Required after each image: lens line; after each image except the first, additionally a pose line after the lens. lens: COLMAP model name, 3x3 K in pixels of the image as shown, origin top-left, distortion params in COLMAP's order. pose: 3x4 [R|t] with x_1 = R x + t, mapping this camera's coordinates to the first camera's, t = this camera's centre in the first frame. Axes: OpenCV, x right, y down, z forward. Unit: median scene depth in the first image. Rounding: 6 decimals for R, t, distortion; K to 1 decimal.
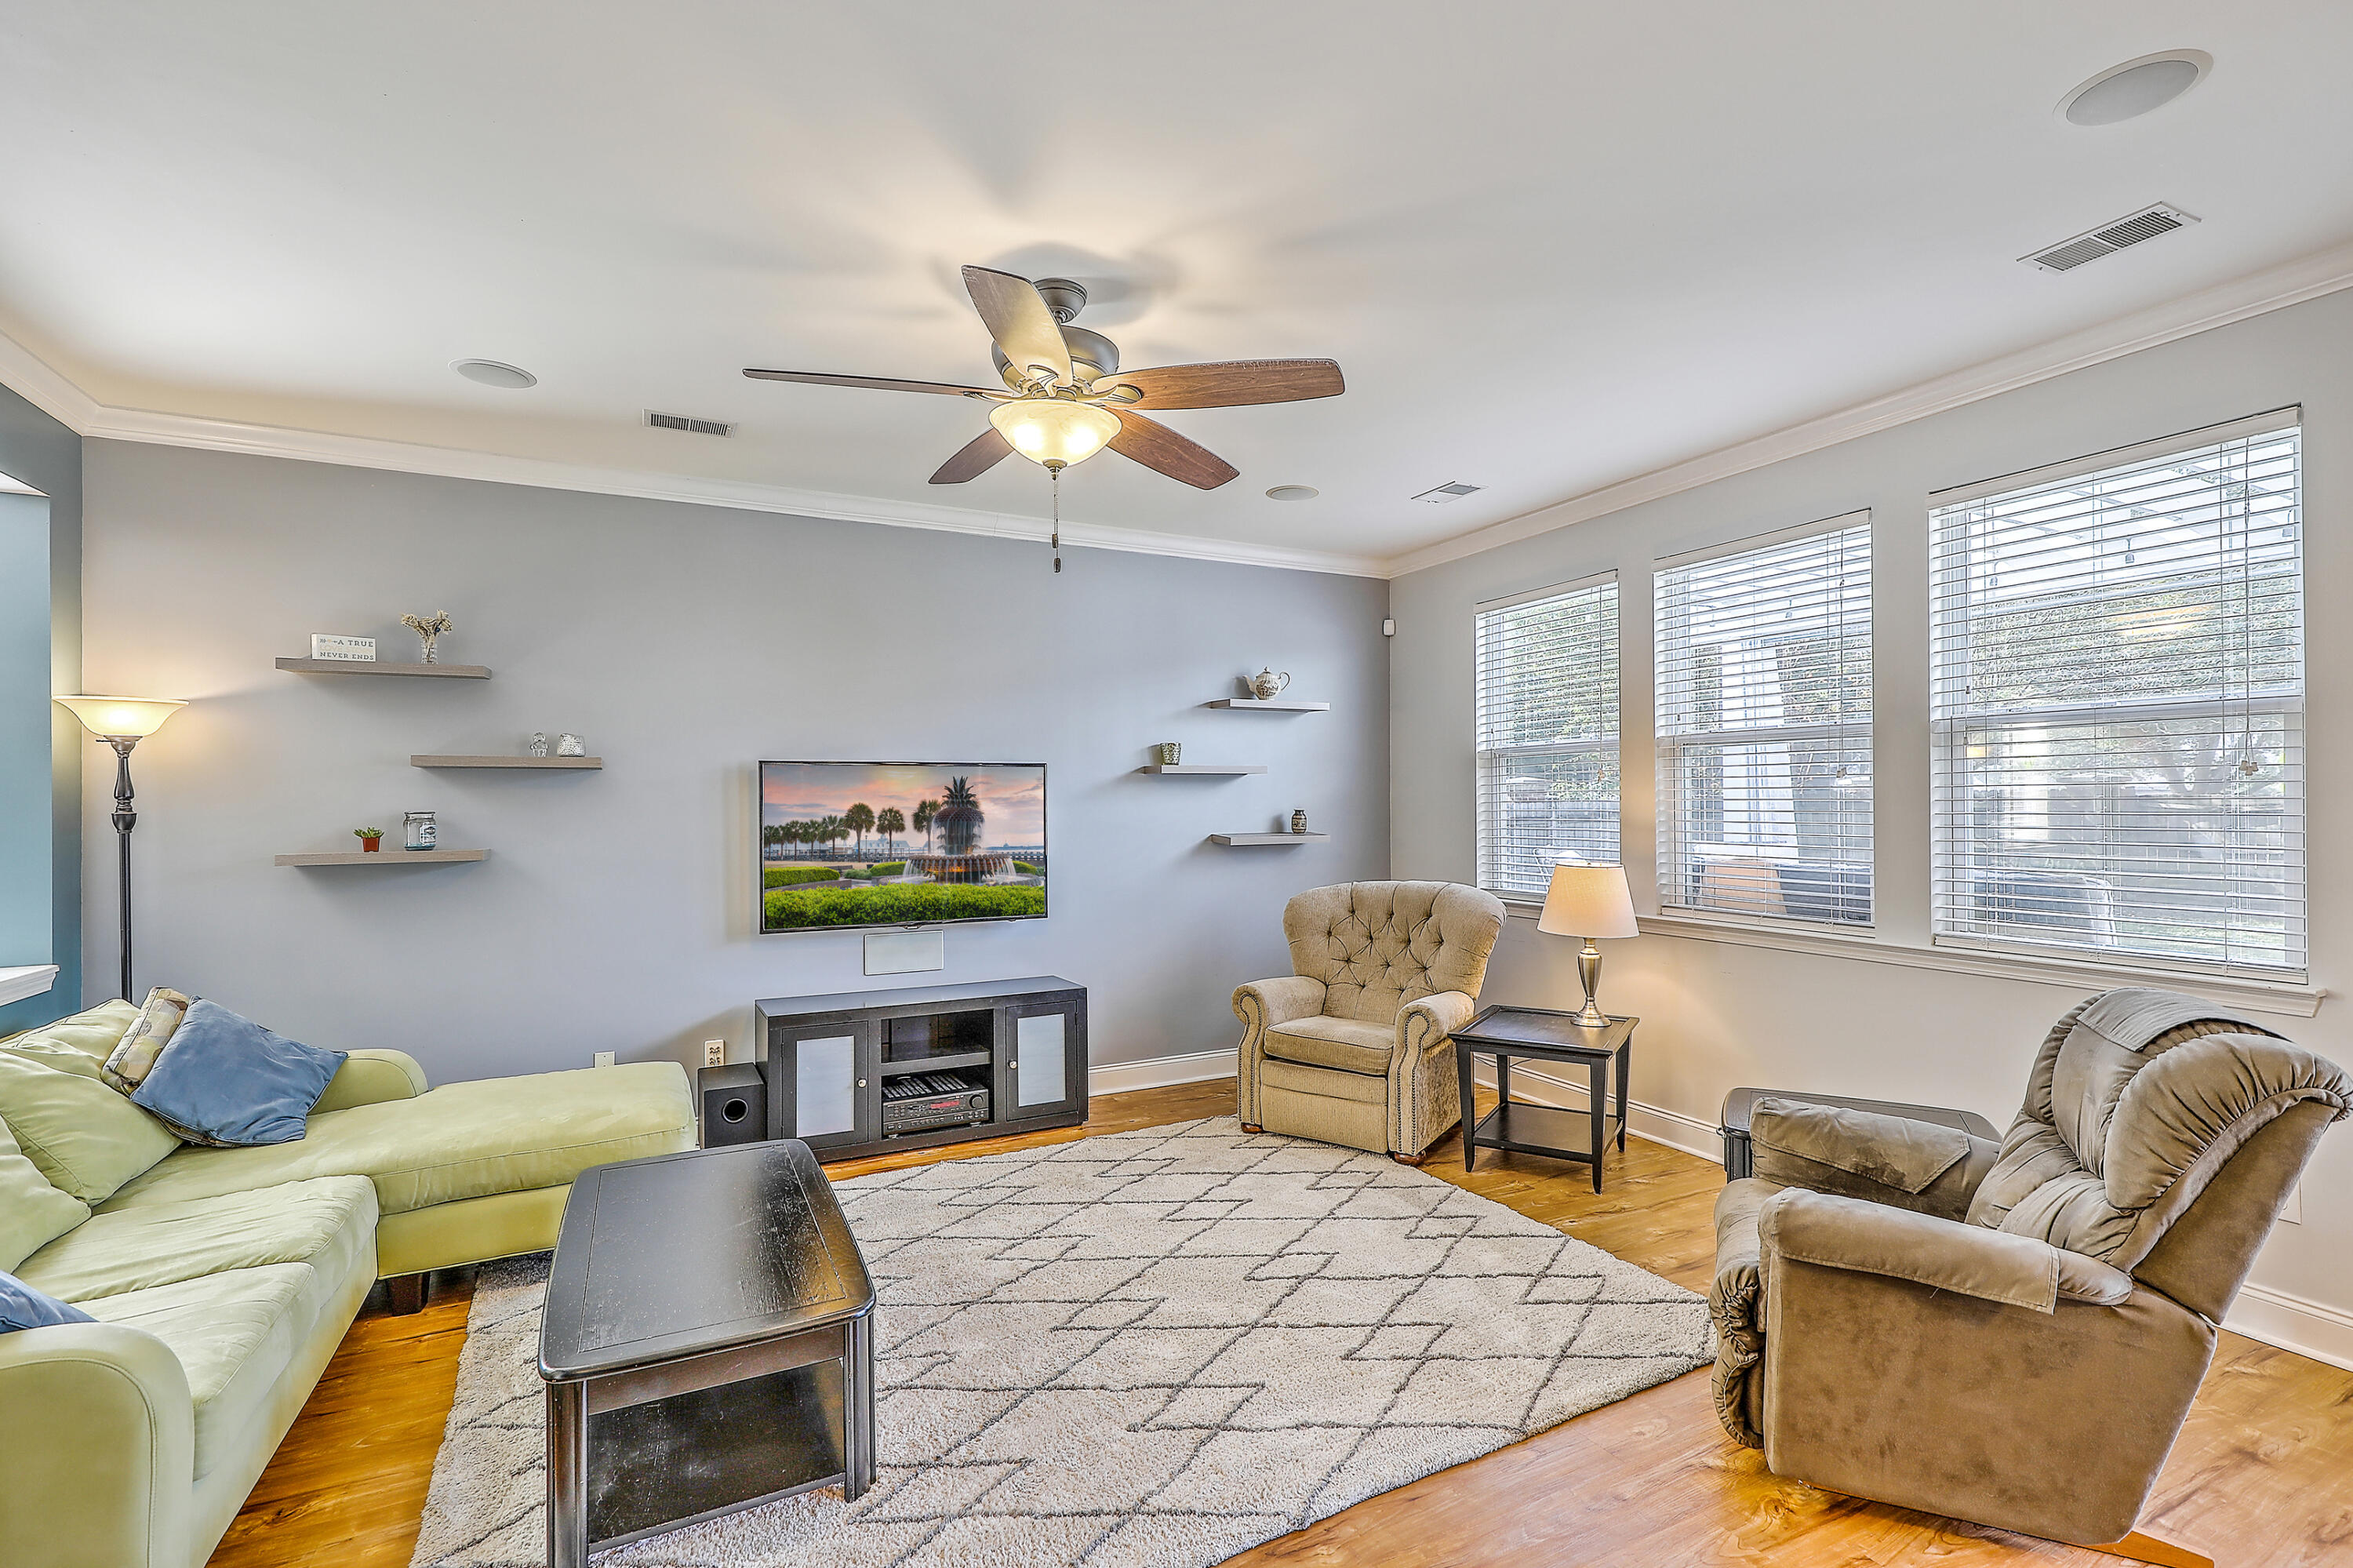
lens RADIAL K [[1076.1, 0, 1187.7], [0, 1076.1, 796.4], [0, 0, 1]] dist [0.002705, -0.000042]
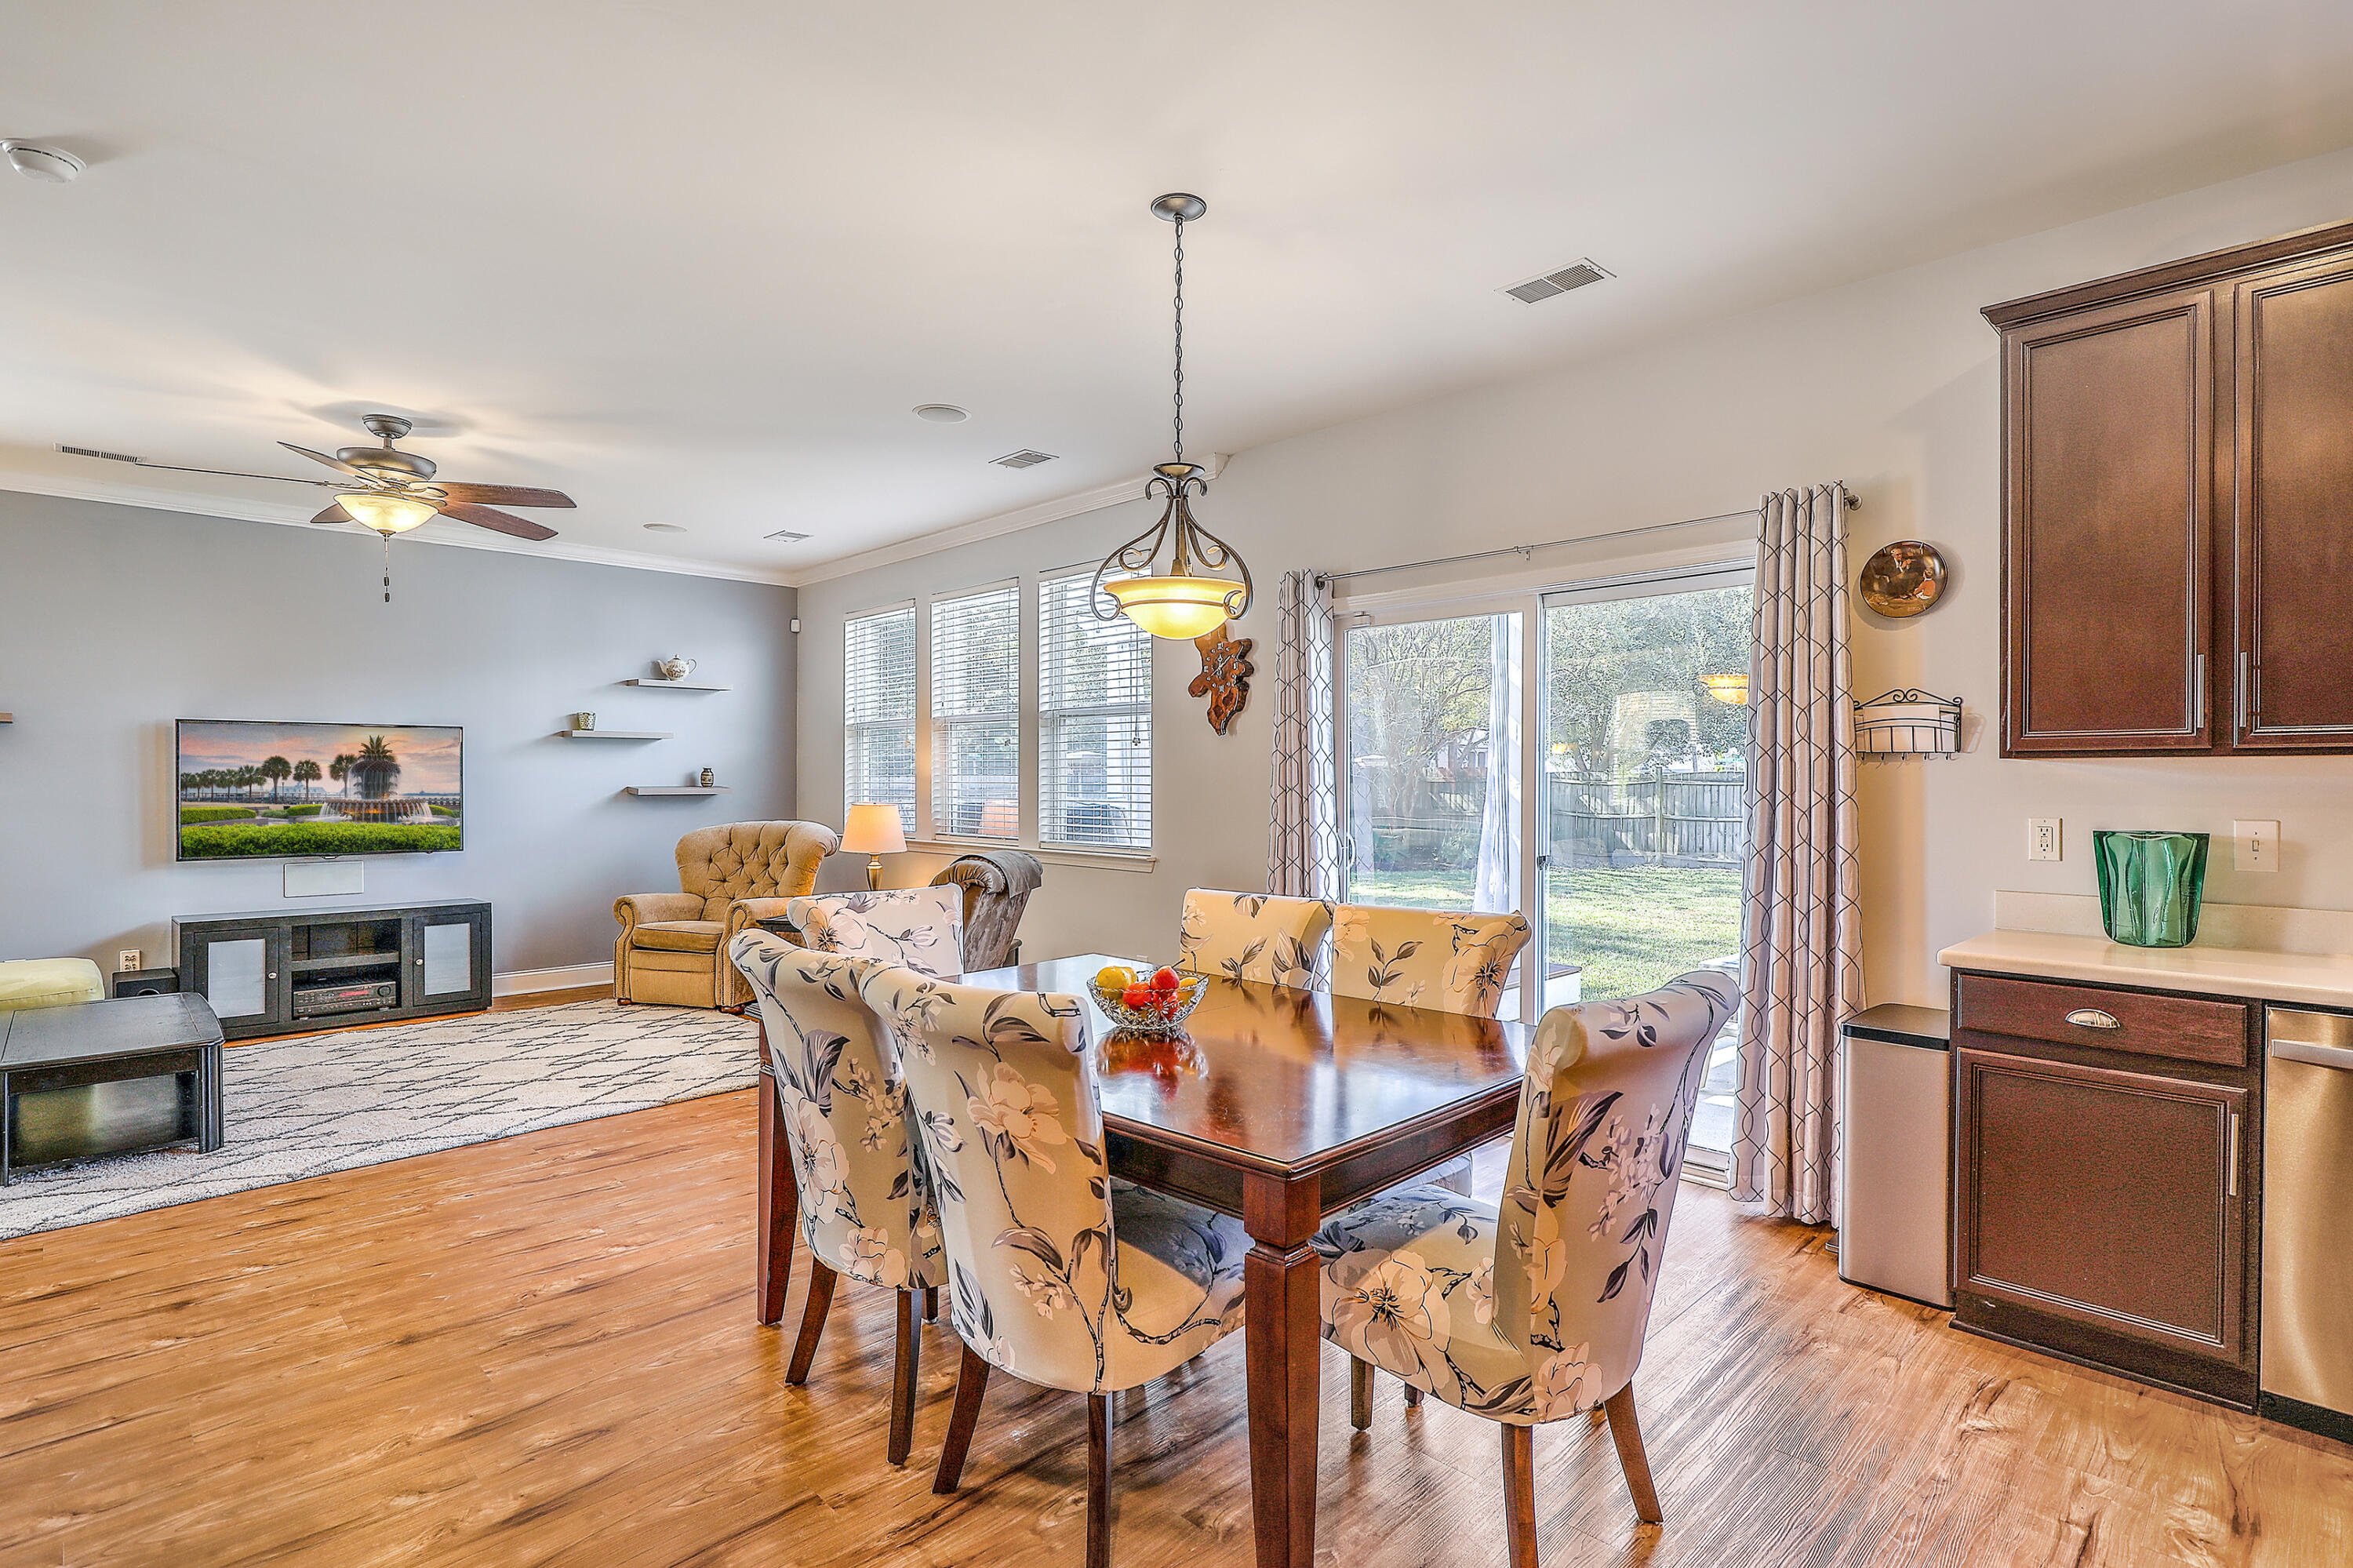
lens RADIAL K [[1224.7, 0, 1282.8], [0, 1224.7, 782.5], [0, 0, 1]] dist [0.004249, -0.009892]
pose [[0.951191, 0.006097, 0.308544, 0.356145], [-0.007779, 0.999961, 0.004221, 0.021580], [-0.308506, -0.006415, 0.951201, -0.680574]]
